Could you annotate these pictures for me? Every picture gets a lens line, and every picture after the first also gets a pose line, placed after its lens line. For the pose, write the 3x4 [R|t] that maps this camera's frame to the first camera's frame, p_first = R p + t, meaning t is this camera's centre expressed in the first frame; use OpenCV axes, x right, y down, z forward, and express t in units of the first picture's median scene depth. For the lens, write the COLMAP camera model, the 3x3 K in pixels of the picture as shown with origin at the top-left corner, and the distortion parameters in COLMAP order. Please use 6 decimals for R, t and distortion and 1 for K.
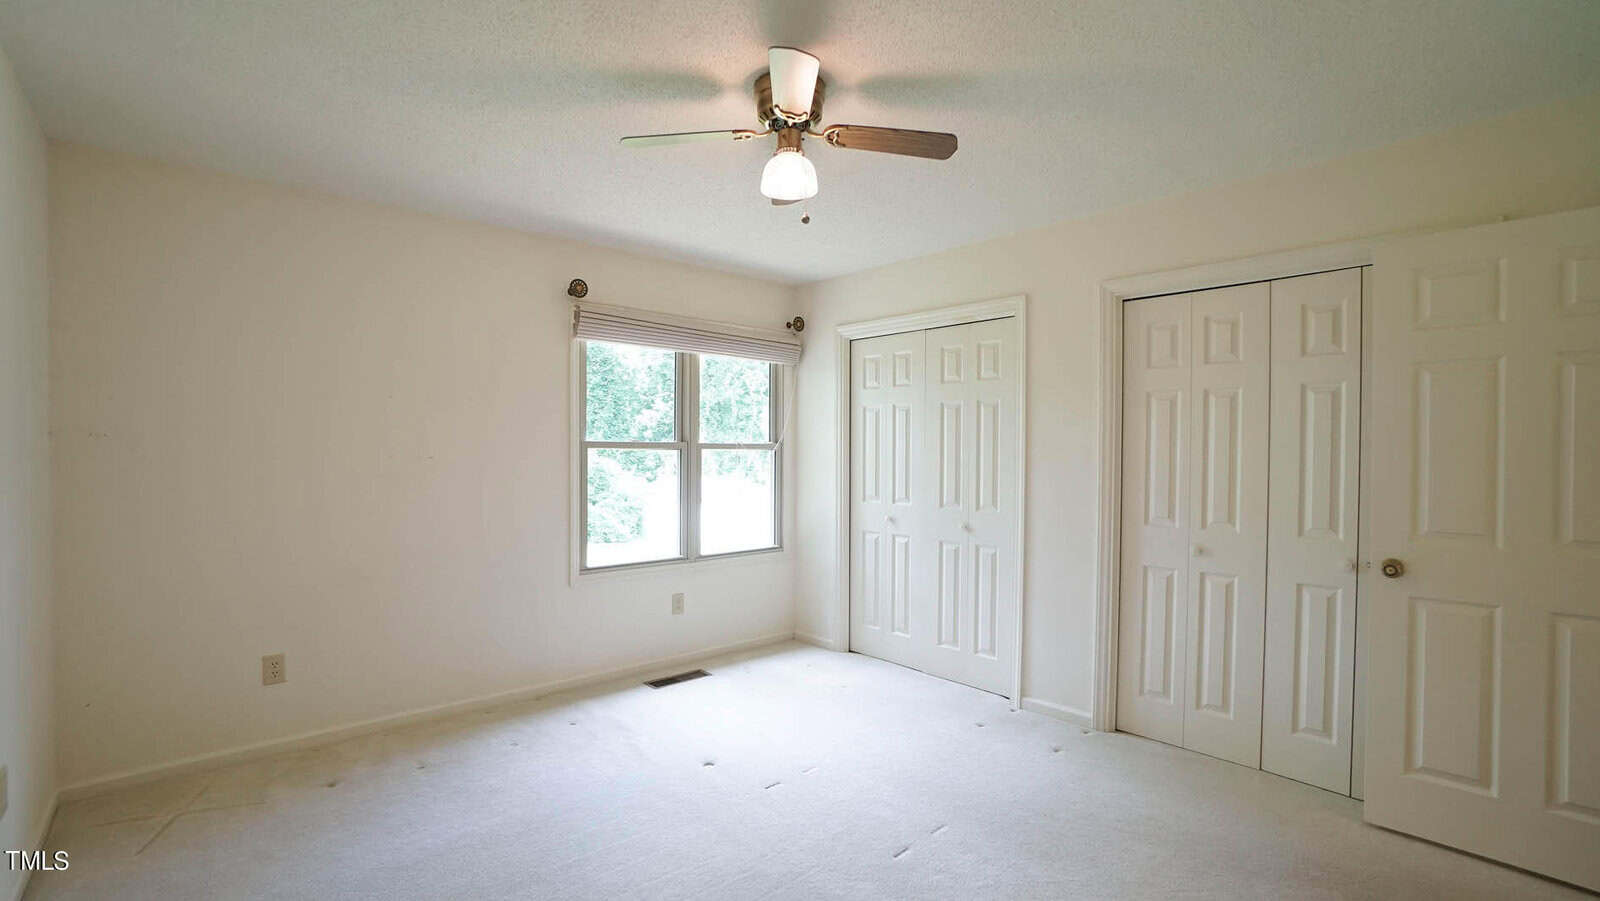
lens RADIAL K [[702.9, 0, 789.5], [0, 702.9, 453.5], [0, 0, 1]] dist [-0.056841, 0.021576]
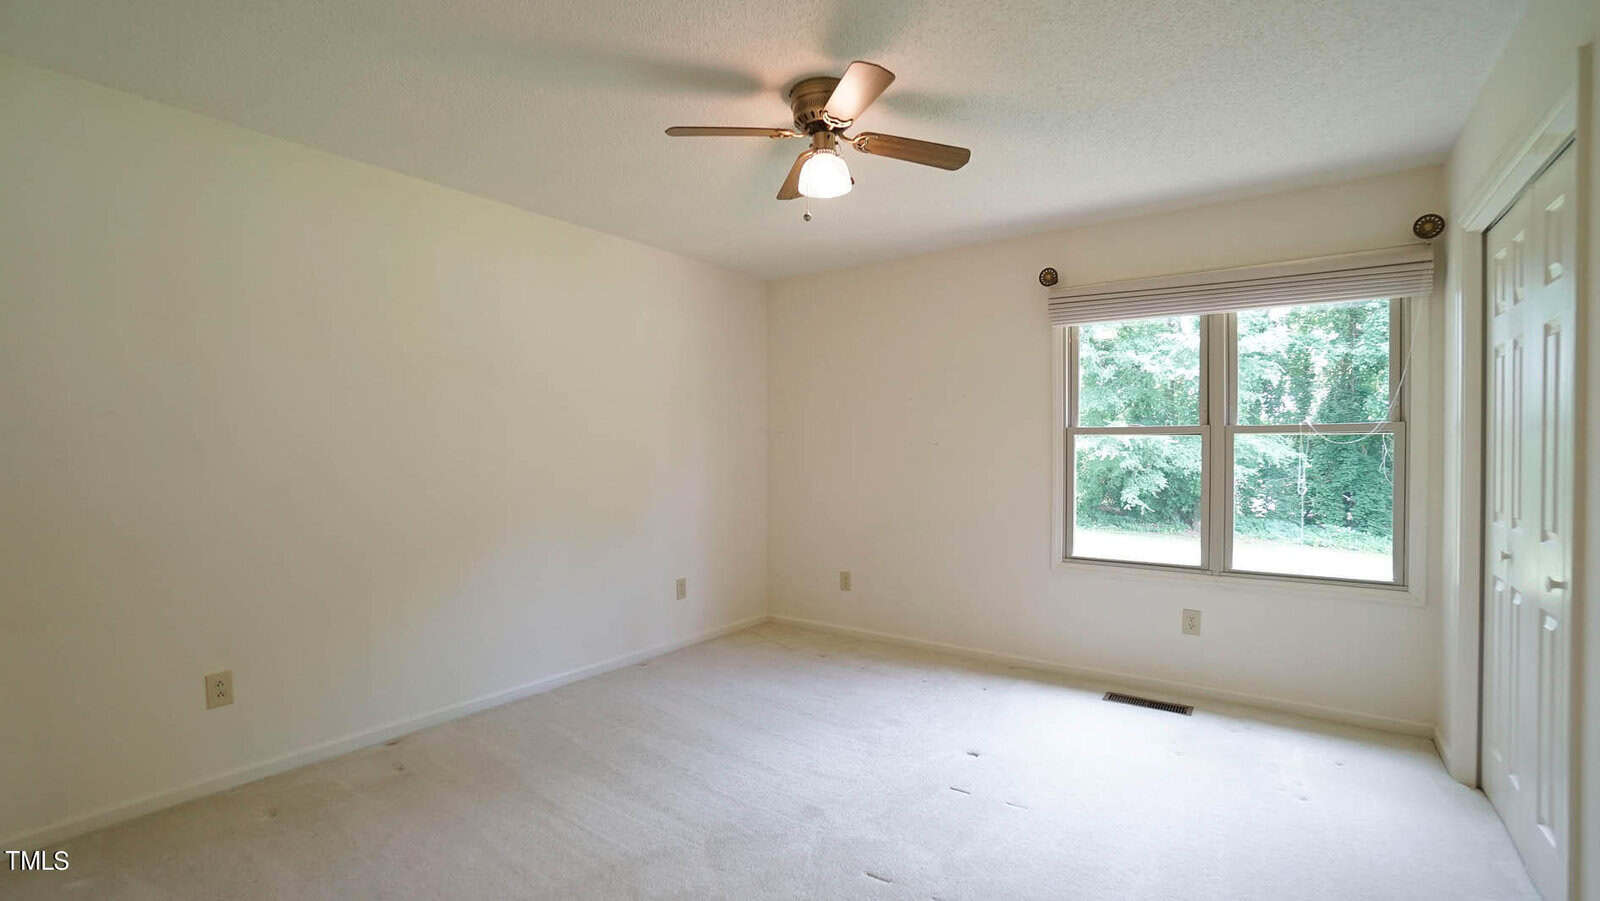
lens RADIAL K [[702.9, 0, 789.5], [0, 702.9, 453.5], [0, 0, 1]] dist [-0.056841, 0.021576]
pose [[0.219906, 0.005570, -0.975505, 0.519447], [-0.001150, 0.999984, 0.005450, 0.012729], [0.975520, -0.000077, 0.219909, 0.358622]]
